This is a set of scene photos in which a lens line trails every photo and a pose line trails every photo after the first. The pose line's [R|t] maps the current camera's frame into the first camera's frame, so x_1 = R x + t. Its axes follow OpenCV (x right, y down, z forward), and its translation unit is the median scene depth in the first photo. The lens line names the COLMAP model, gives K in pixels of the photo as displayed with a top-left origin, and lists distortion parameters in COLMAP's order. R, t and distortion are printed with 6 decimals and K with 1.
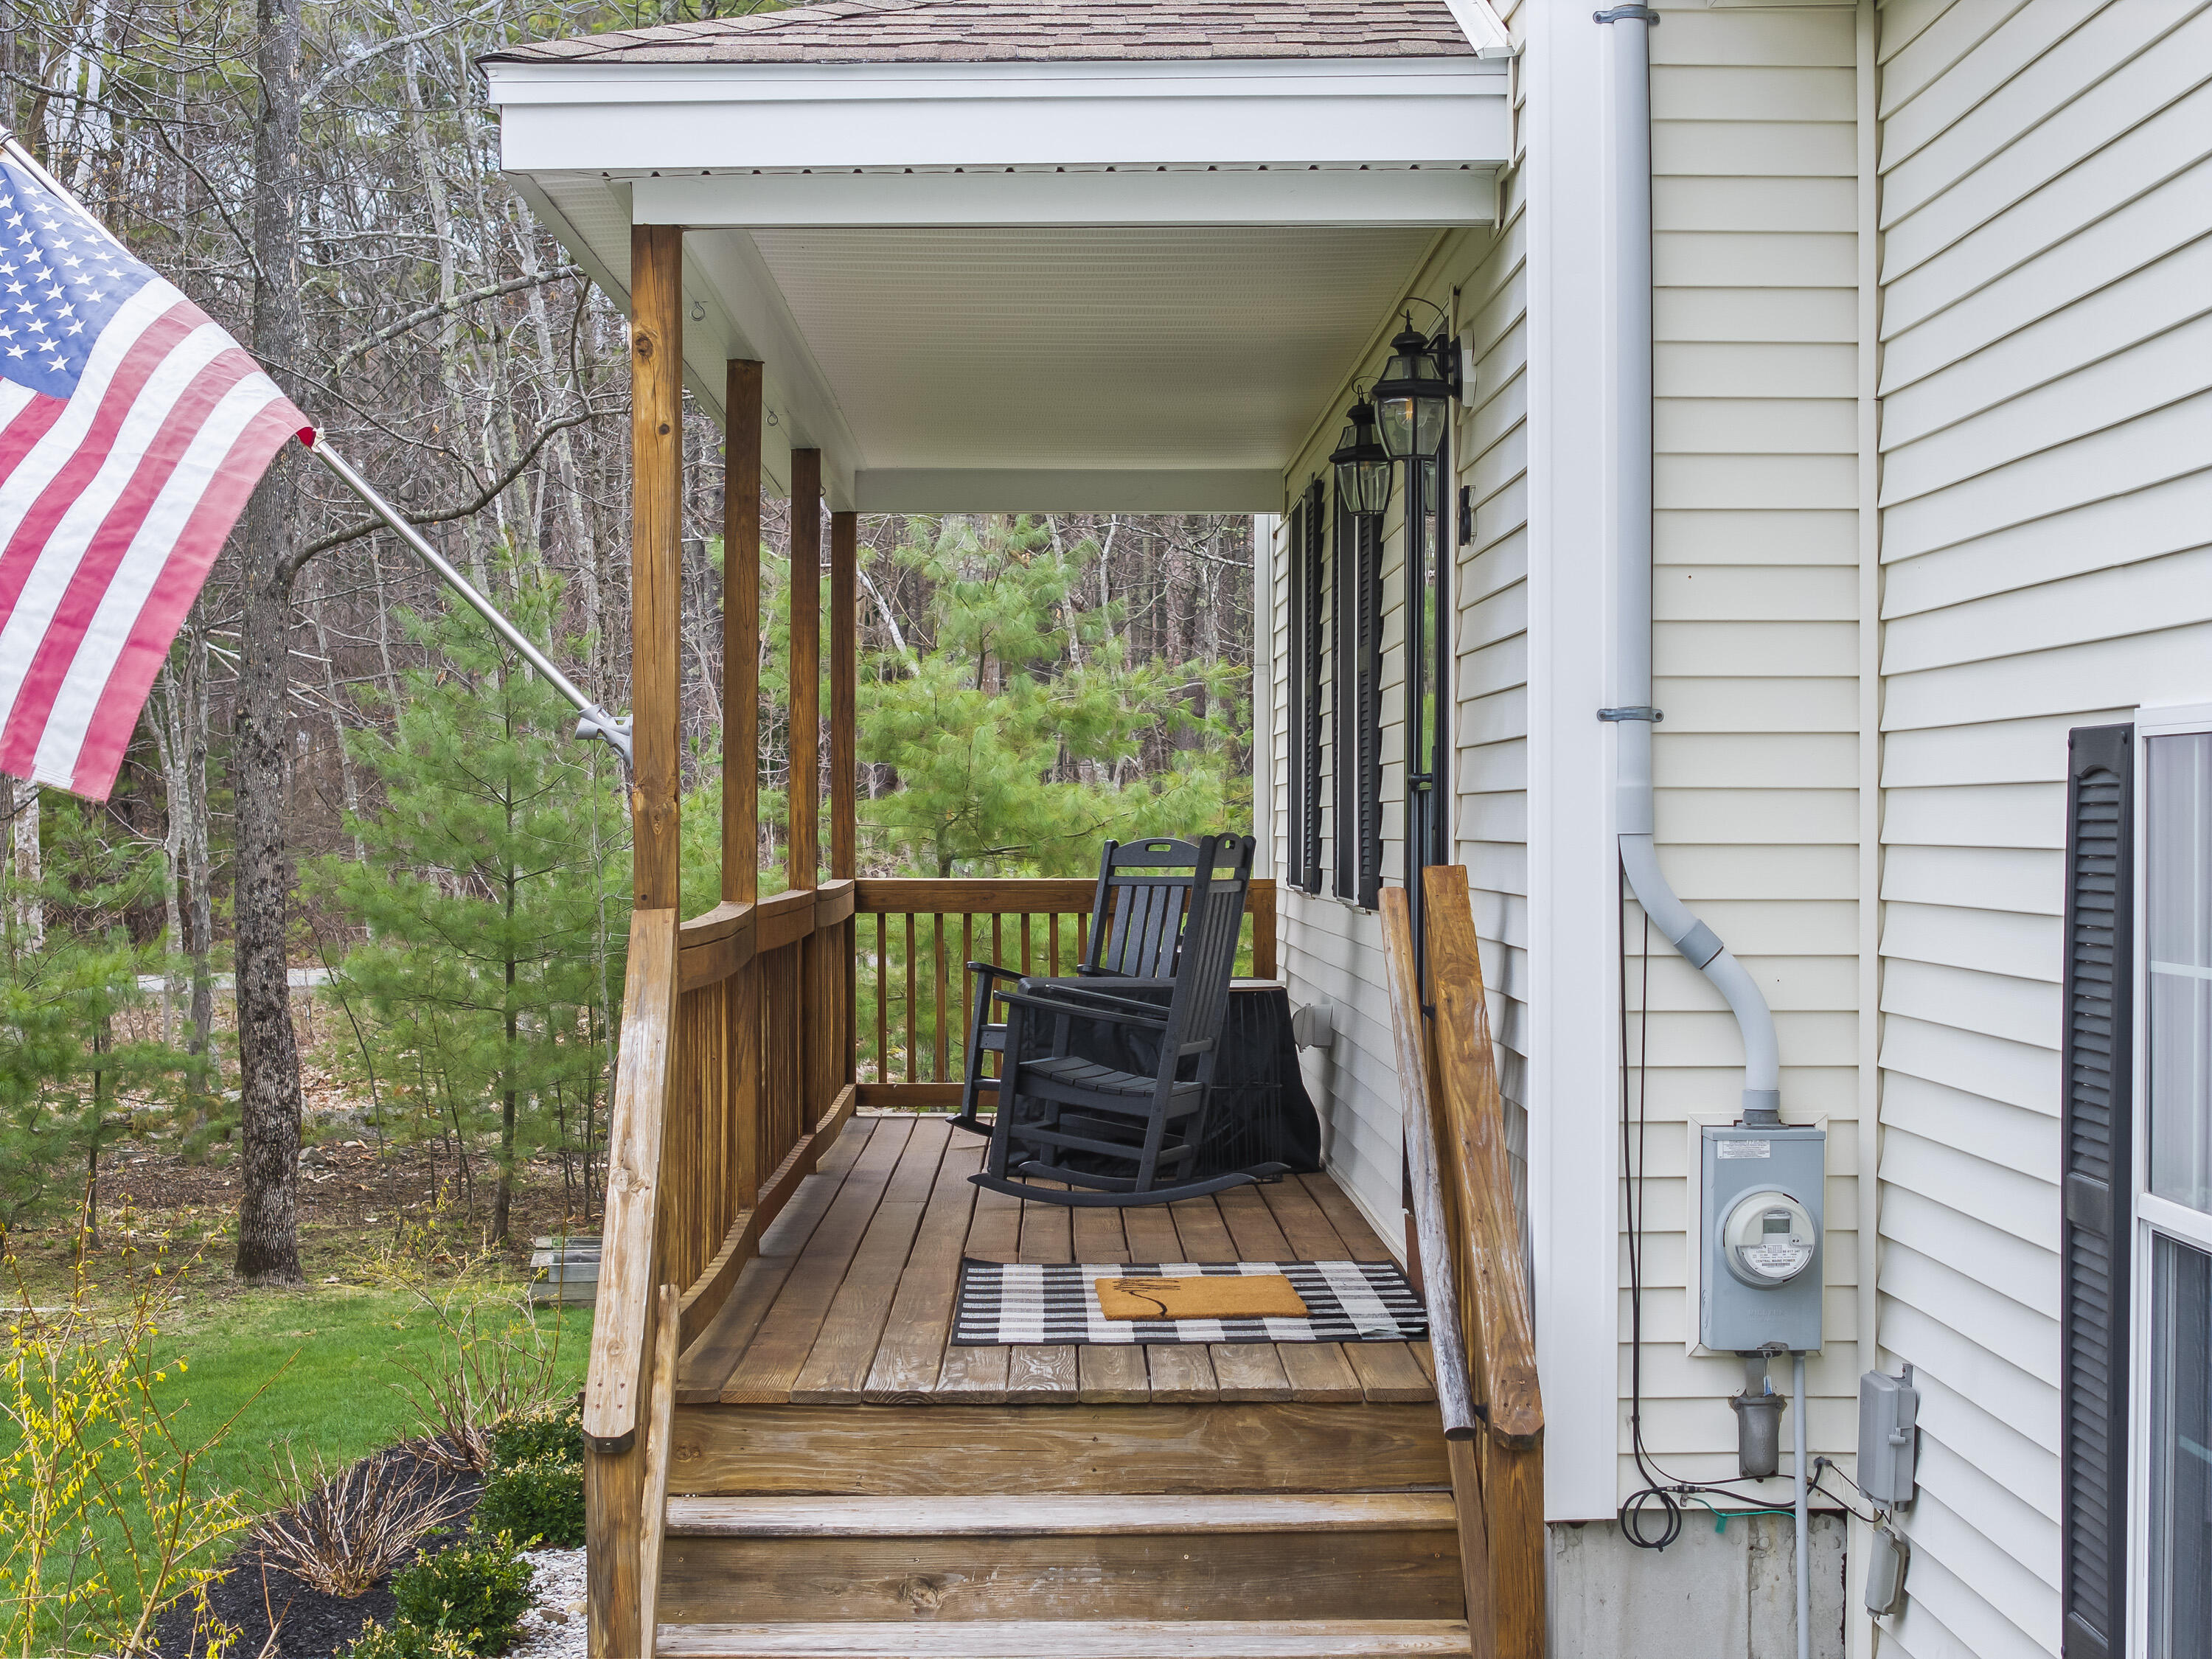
lens RADIAL K [[4506.1, 0, 1105.6], [0, 4506.1, 830.8], [0, 0, 1]] dist [-0.100881, 0.000000]
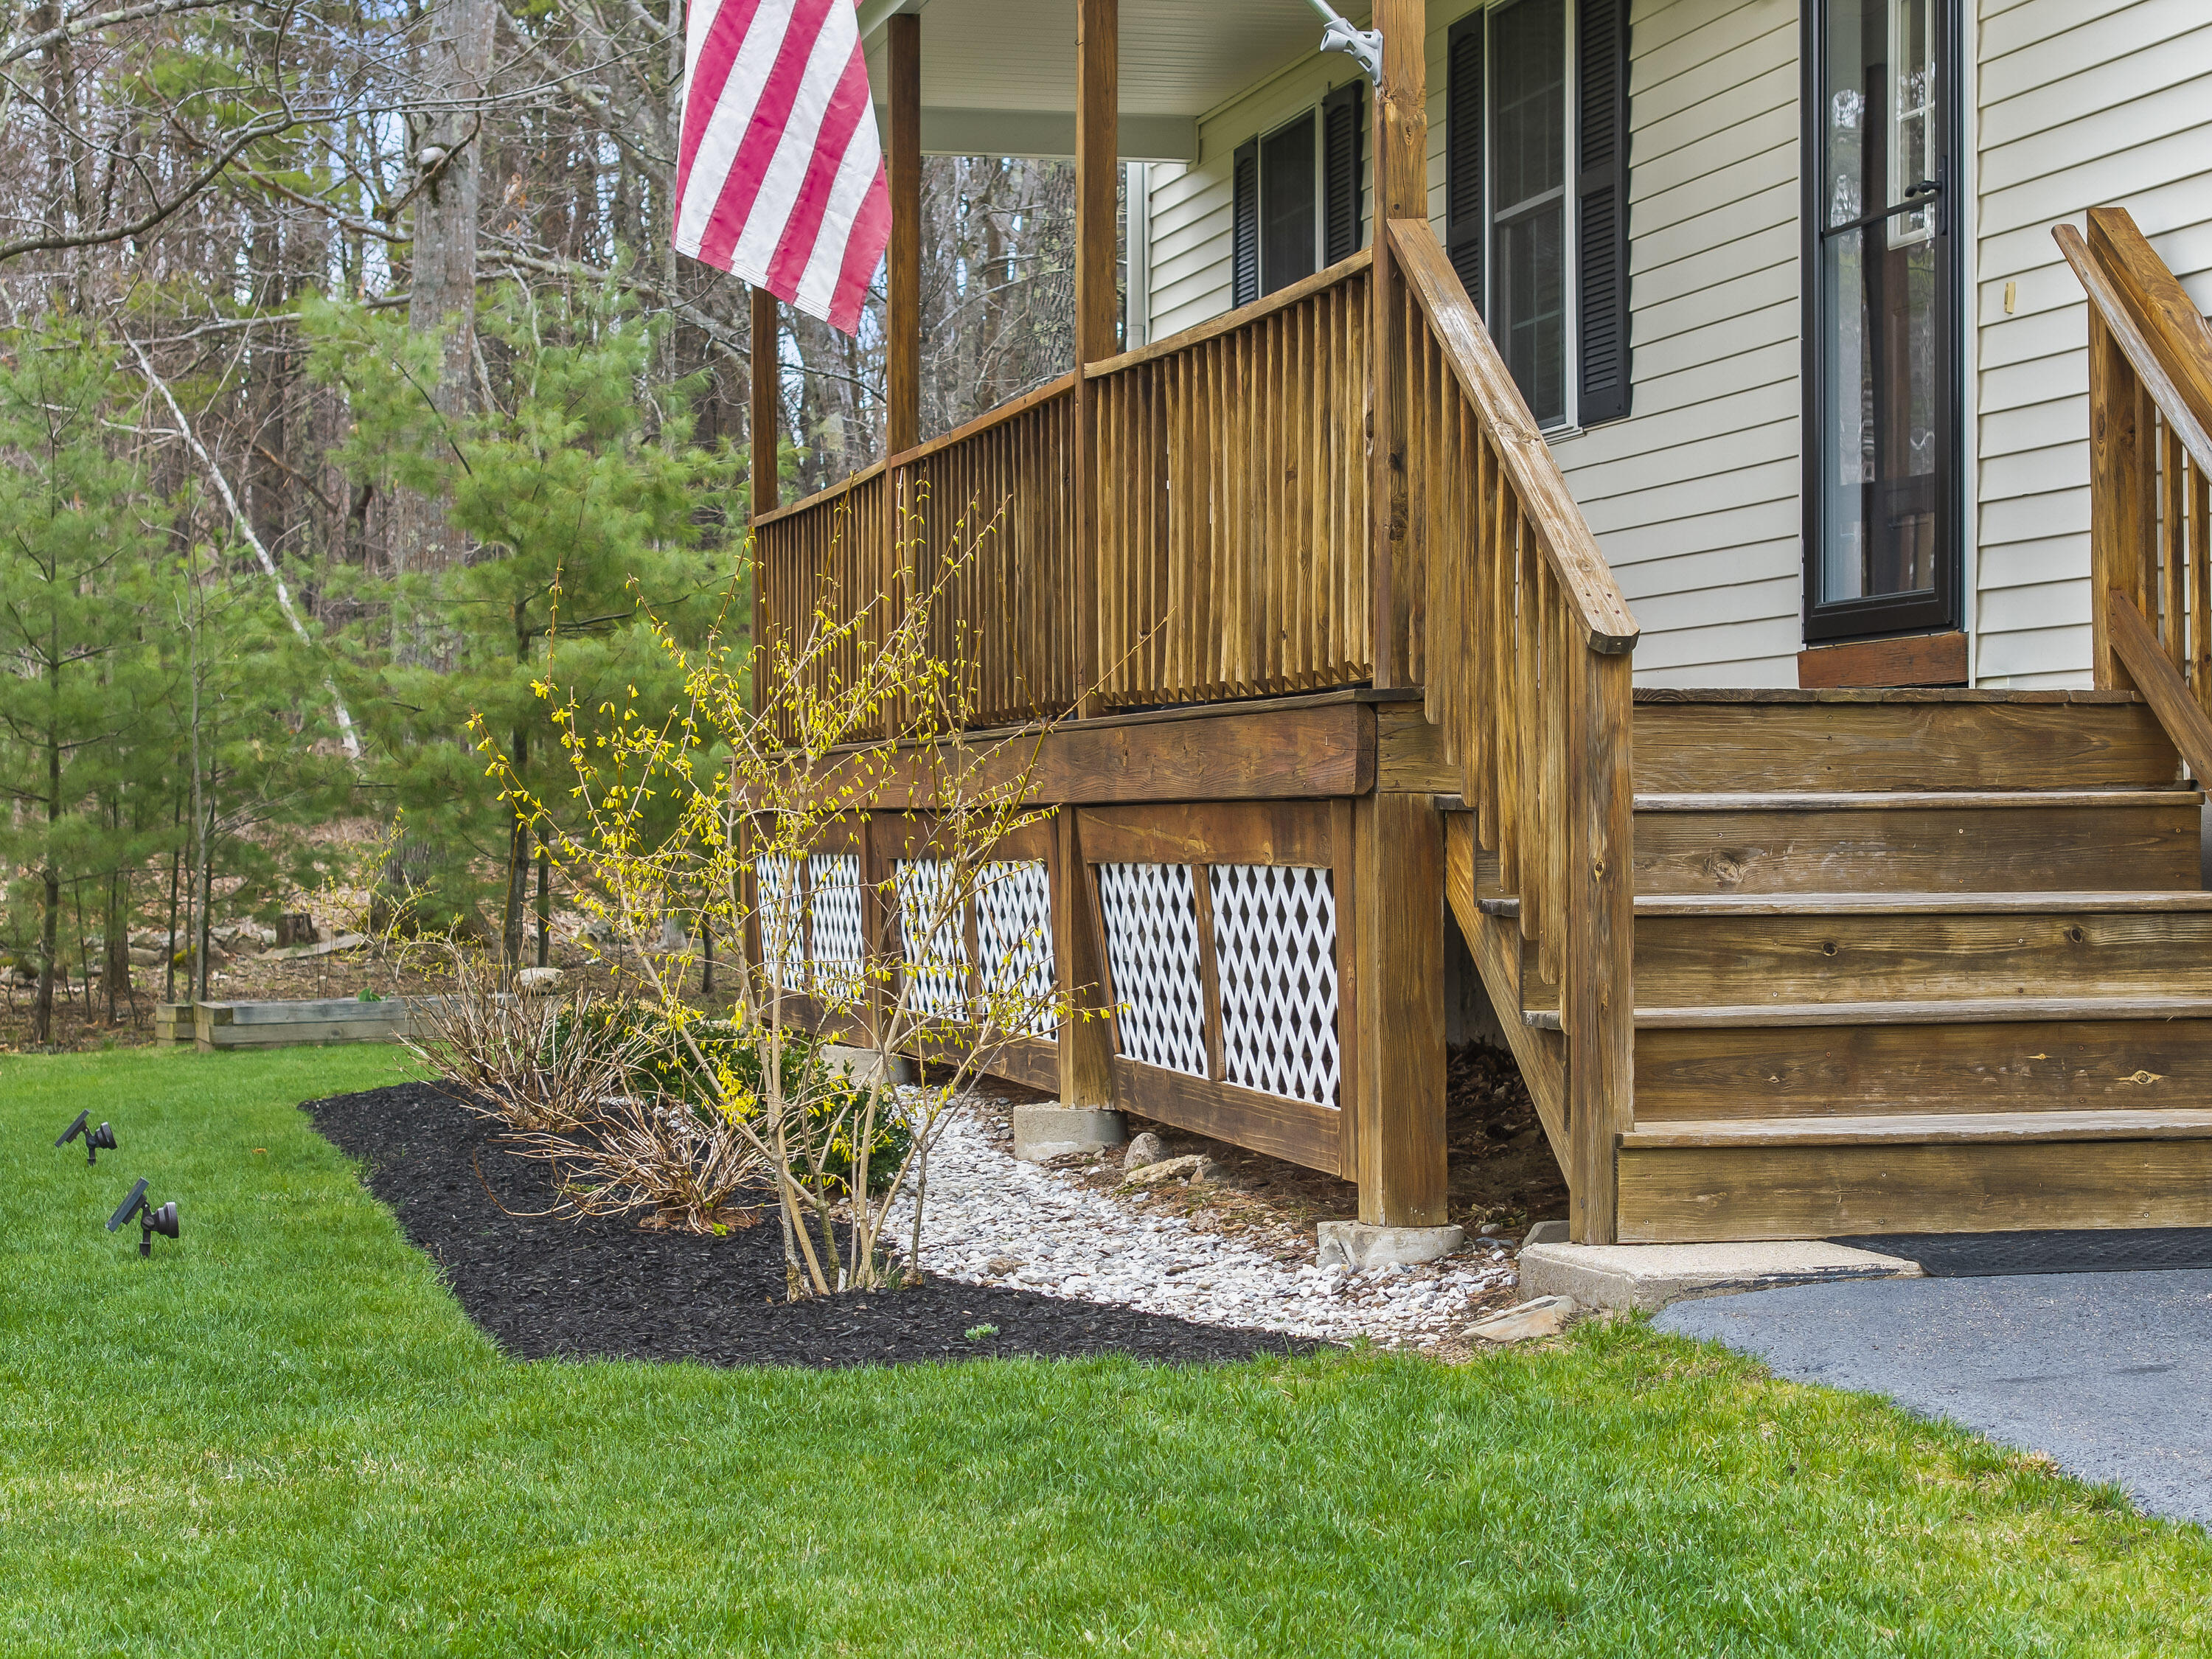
lens RADIAL K [[4506.1, 0, 1105.9], [0, 4506.1, 827.2], [0, 0, 1]] dist [-0.100881, 0.000000]
pose [[0.975526, -0.003839, 0.219852, -0.392284], [0.003962, 0.999992, -0.000119, 0.155338], [-0.219850, 0.000988, 0.975533, 0.028422]]
